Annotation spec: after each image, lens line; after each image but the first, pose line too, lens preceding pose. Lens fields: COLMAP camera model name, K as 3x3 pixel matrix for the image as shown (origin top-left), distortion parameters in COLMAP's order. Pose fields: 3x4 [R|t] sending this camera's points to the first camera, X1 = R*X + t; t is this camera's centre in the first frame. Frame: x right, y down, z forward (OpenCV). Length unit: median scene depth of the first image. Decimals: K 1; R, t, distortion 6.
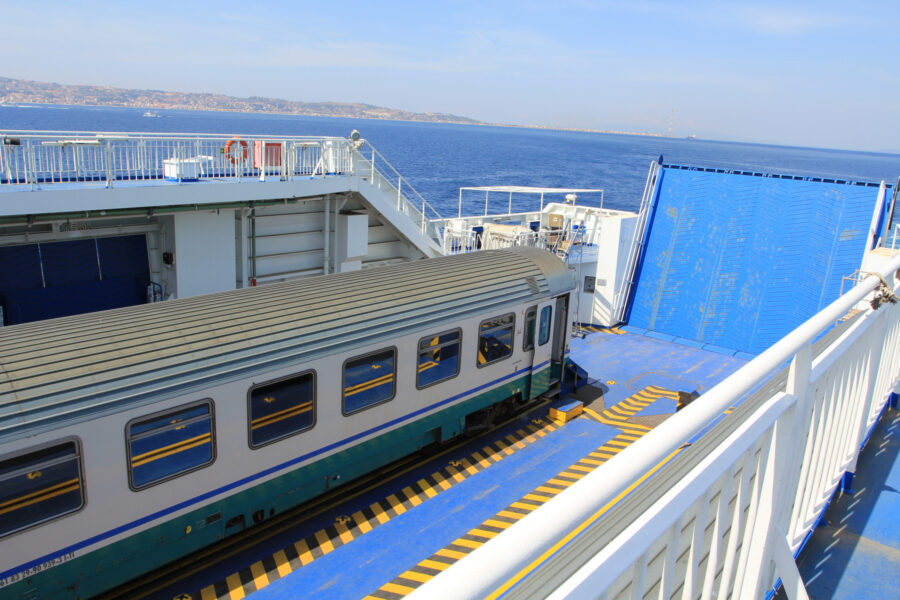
lens RADIAL K [[727.3, 0, 450.0], [0, 727.3, 300.0], [0, 0, 1]] dist [-0.059364, 0.054076]
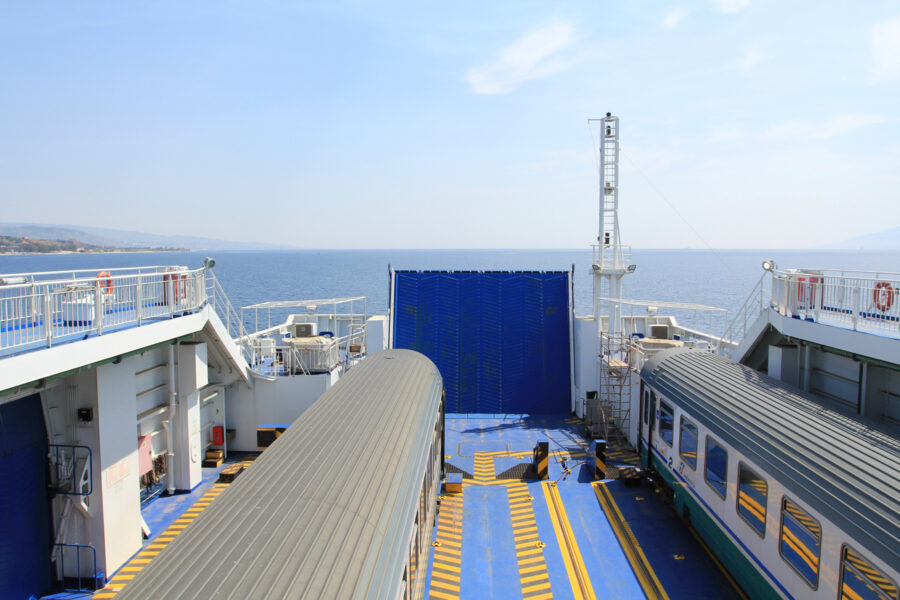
lens RADIAL K [[727.3, 0, 450.0], [0, 727.3, 300.0], [0, 0, 1]] dist [-0.059364, 0.054076]
pose [[0.796262, -0.096540, 0.597199, -0.374301], [0.183038, 0.979361, -0.085731, -0.026396], [-0.576597, 0.177574, 0.797498, 0.022973]]
